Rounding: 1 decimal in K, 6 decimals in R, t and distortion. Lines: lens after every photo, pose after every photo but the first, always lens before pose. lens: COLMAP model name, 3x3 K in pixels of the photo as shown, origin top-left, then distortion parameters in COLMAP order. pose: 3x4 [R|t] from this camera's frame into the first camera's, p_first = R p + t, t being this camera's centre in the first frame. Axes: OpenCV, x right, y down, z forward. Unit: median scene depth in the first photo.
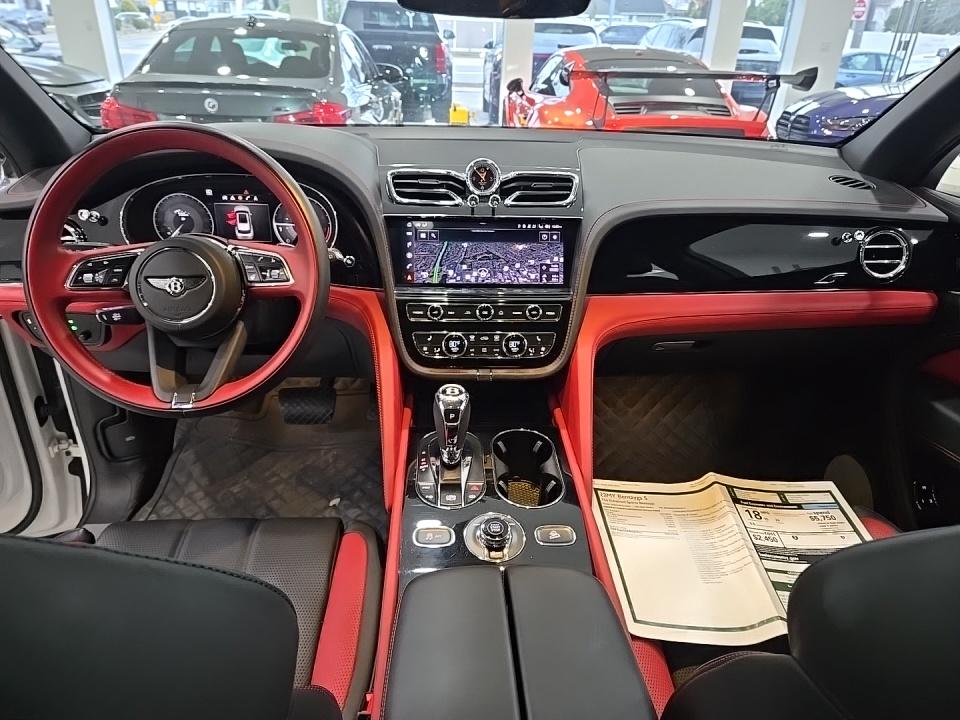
lens RADIAL K [[646.9, 0, 479.8], [0, 646.9, 353.8], [0, 0, 1]] dist [0.074817, -0.059935]
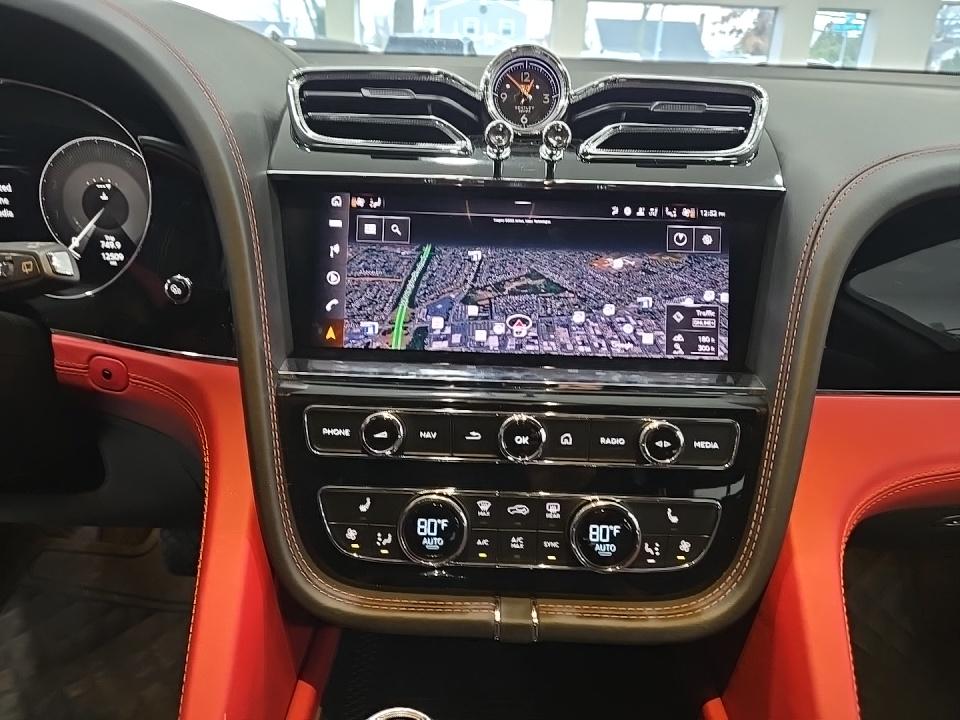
lens RADIAL K [[646.9, 0, 479.8], [0, 646.9, 353.8], [0, 0, 1]] dist [0.074817, -0.059935]
pose [[0.997909, 0.028137, -0.058196, 0.004209], [-0.031988, 0.997285, -0.066334, -0.082041], [0.056171, 0.068057, 0.996099, 0.612390]]
